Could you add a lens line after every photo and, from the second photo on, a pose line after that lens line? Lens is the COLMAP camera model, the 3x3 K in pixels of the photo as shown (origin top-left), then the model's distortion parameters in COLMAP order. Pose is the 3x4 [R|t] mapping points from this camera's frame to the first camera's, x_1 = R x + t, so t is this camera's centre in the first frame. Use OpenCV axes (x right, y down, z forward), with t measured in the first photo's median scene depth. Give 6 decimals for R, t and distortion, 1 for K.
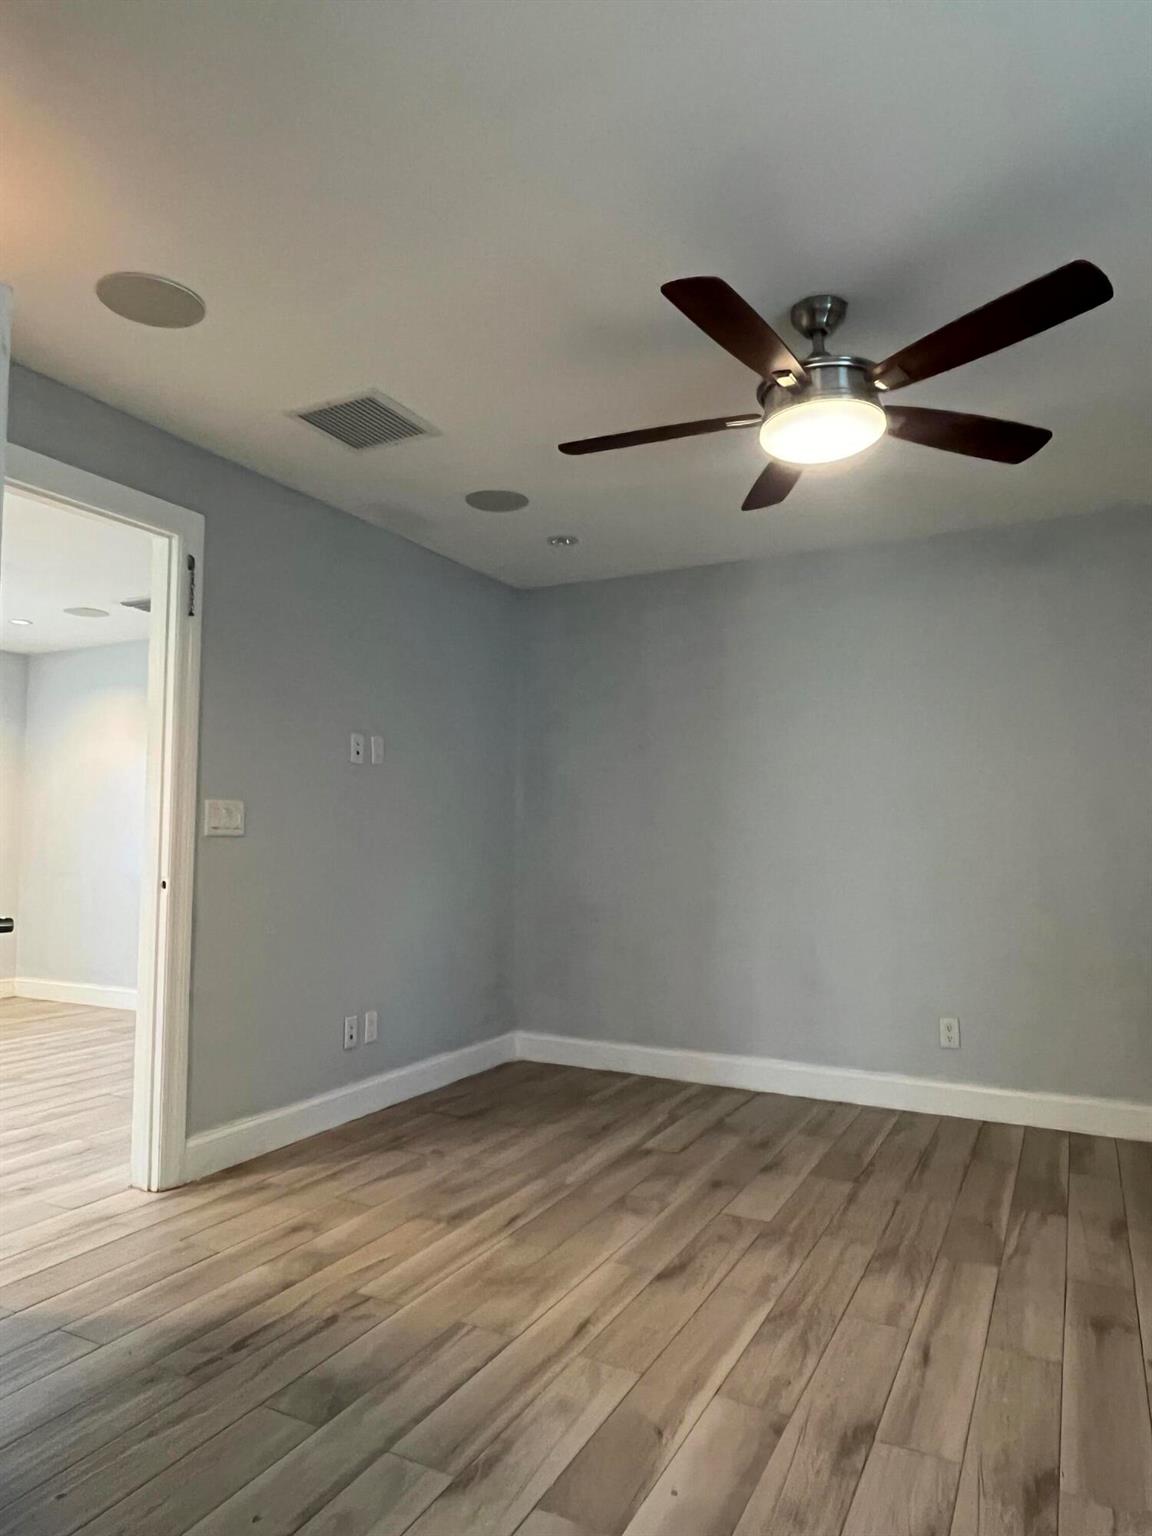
lens RADIAL K [[959.4, 0, 572.6], [0, 959.4, 766.7], [0, 0, 1]] dist [-0.001426, -0.005588]
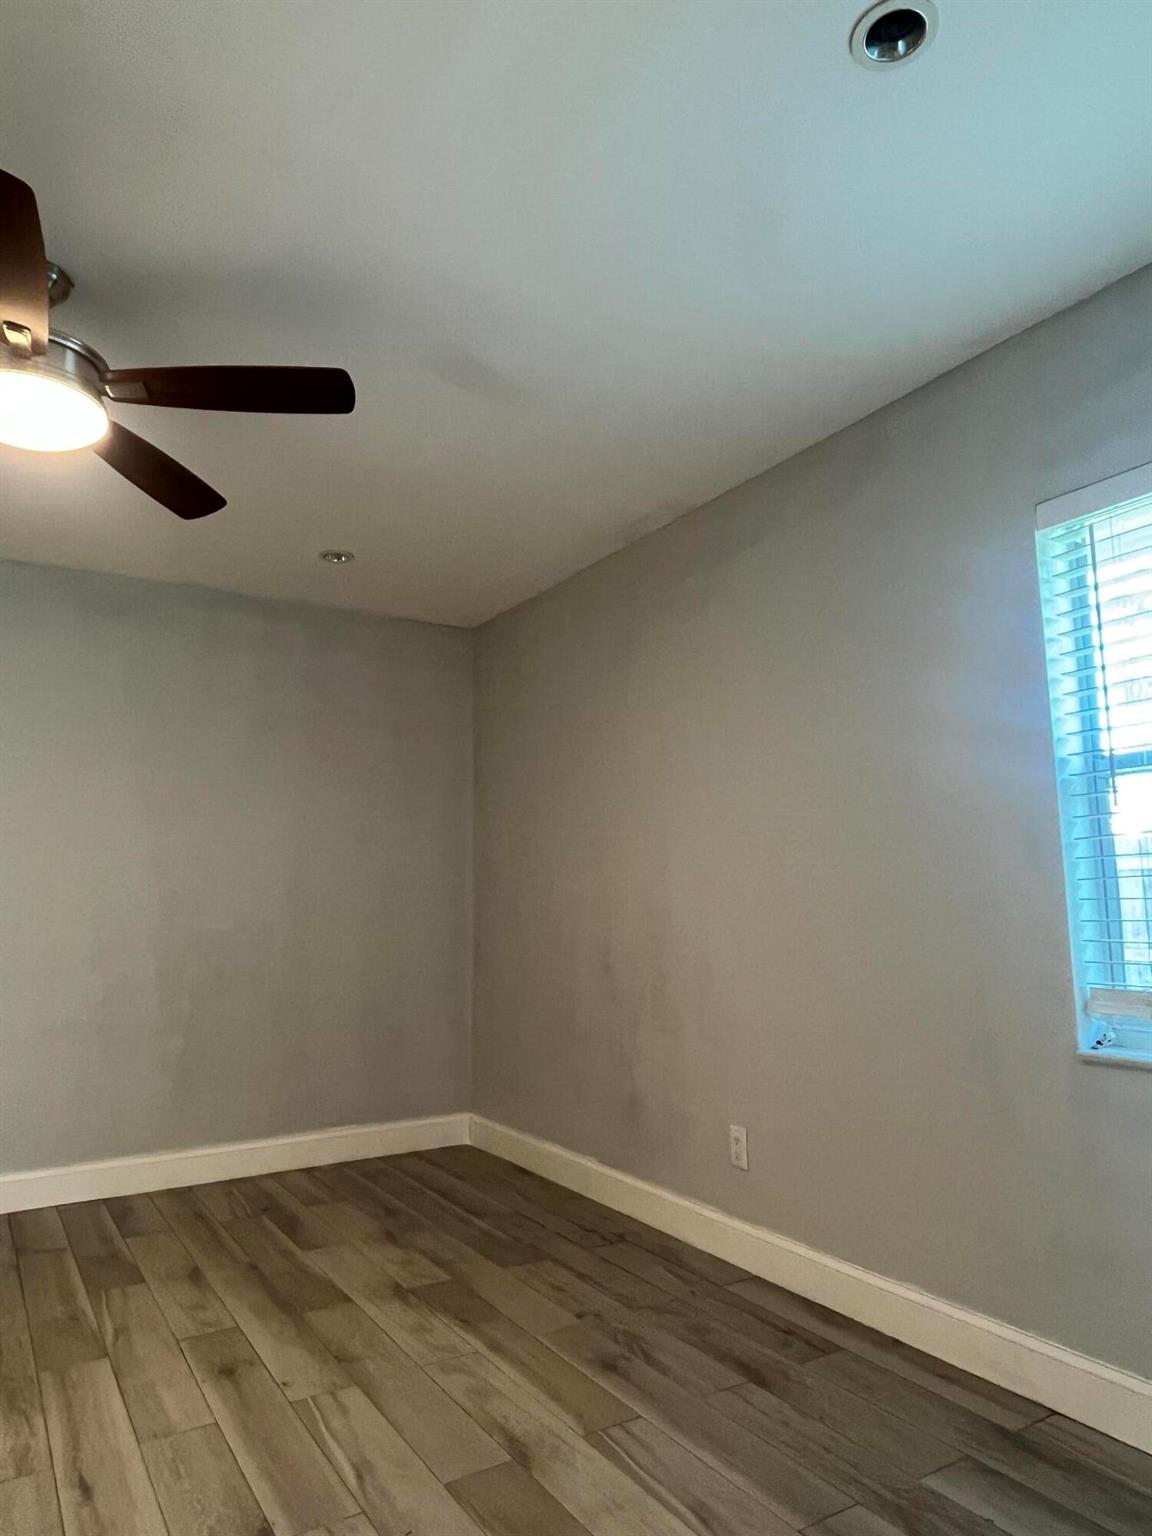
lens RADIAL K [[959.4, 0, 575.7], [0, 959.4, 771.4], [0, 0, 1]] dist [-0.001426, -0.005588]
pose [[0.485558, 0.114404, 0.866686, -0.202529], [-0.061268, 0.993416, -0.096808, 0.021523], [-0.872055, -0.006095, 0.489371, 0.159208]]
